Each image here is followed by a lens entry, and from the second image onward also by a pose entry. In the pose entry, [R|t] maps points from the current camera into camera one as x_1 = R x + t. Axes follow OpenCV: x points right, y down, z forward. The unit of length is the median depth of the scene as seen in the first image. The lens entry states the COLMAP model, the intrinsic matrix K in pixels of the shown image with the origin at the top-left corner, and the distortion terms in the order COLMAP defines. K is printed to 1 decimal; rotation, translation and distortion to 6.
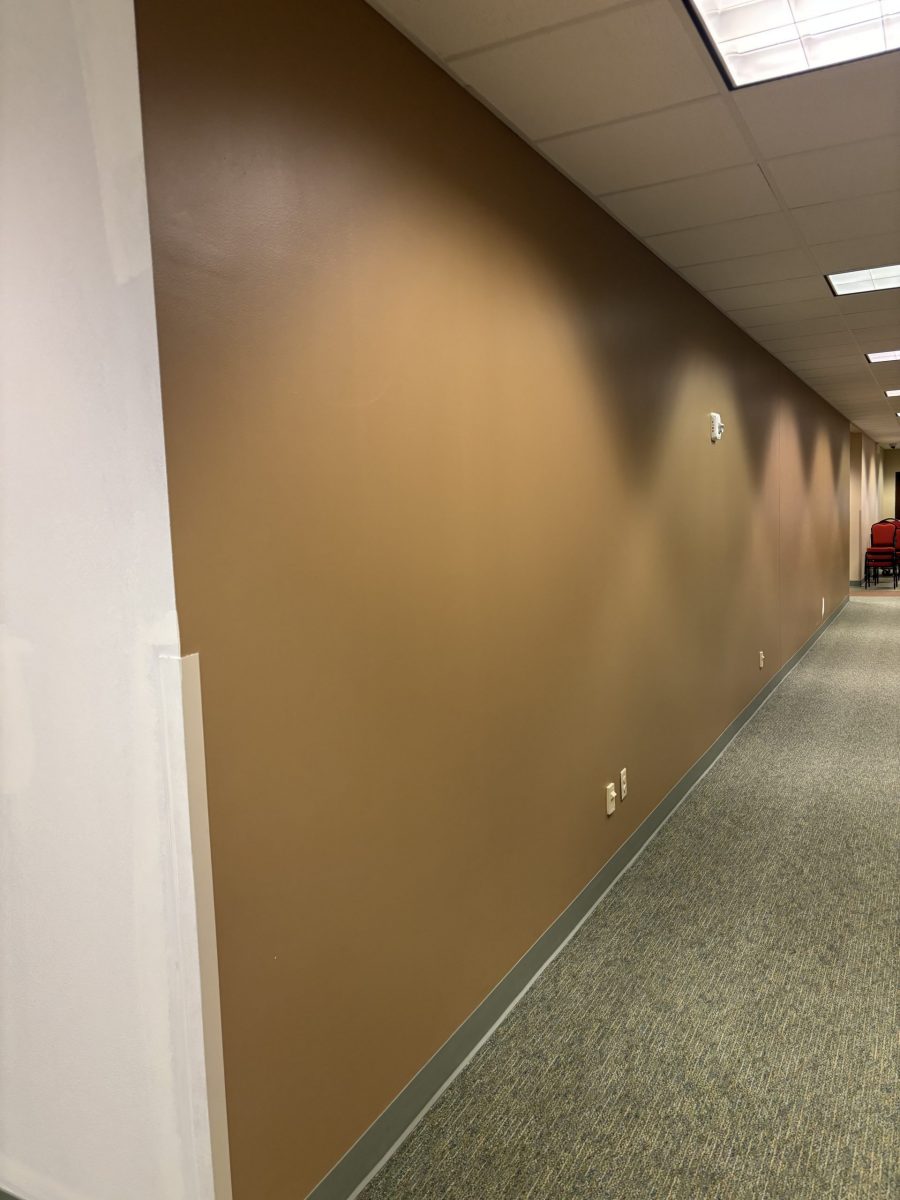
lens RADIAL K [[913.1, 0, 450.0], [0, 913.1, 600.0], [0, 0, 1]] dist [0.057109, -0.062033]
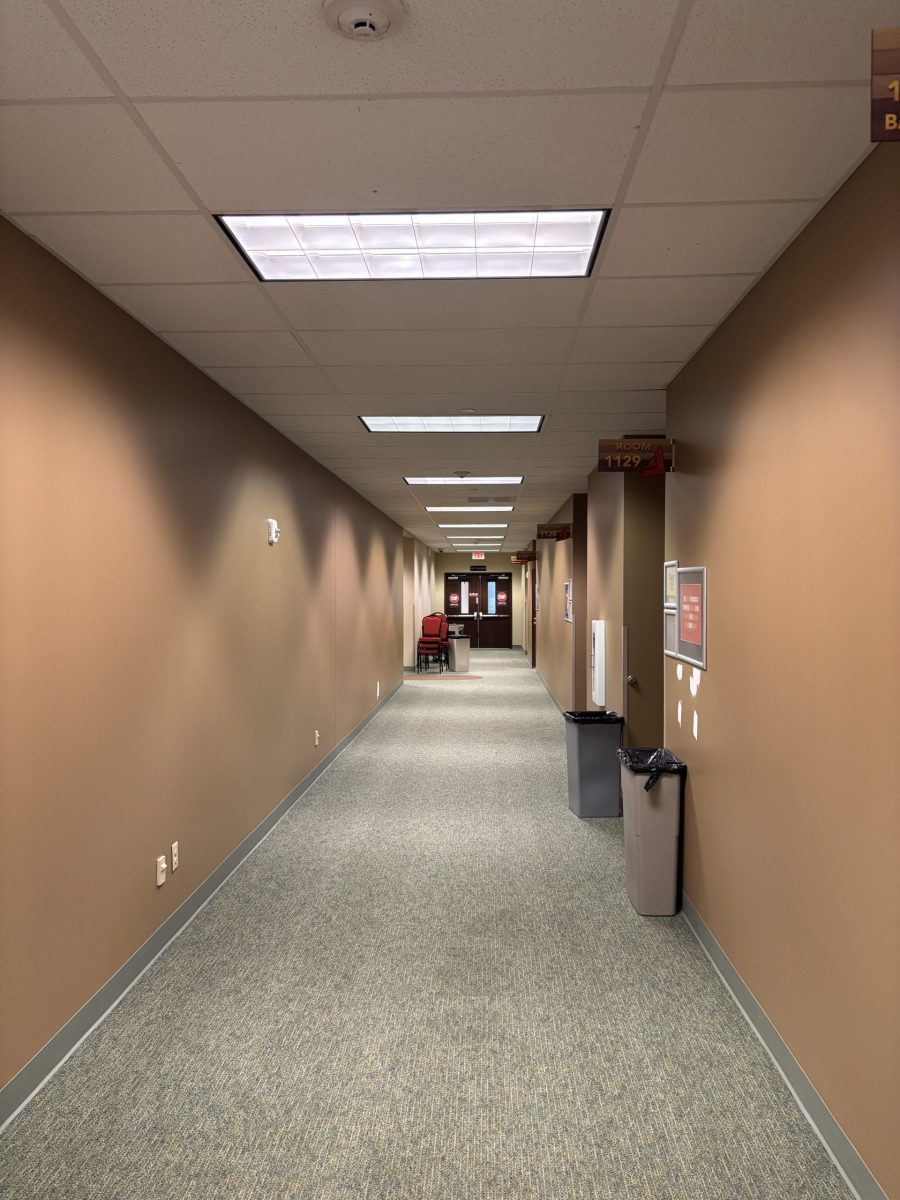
lens RADIAL K [[913.1, 0, 450.0], [0, 913.1, 600.0], [0, 0, 1]] dist [0.057109, -0.062033]
pose [[0.902630, 0.033954, 0.429075, 0.006888], [0.005920, 0.995810, -0.091255, 0.000373], [-0.430376, 0.084909, 0.898647, -0.159762]]
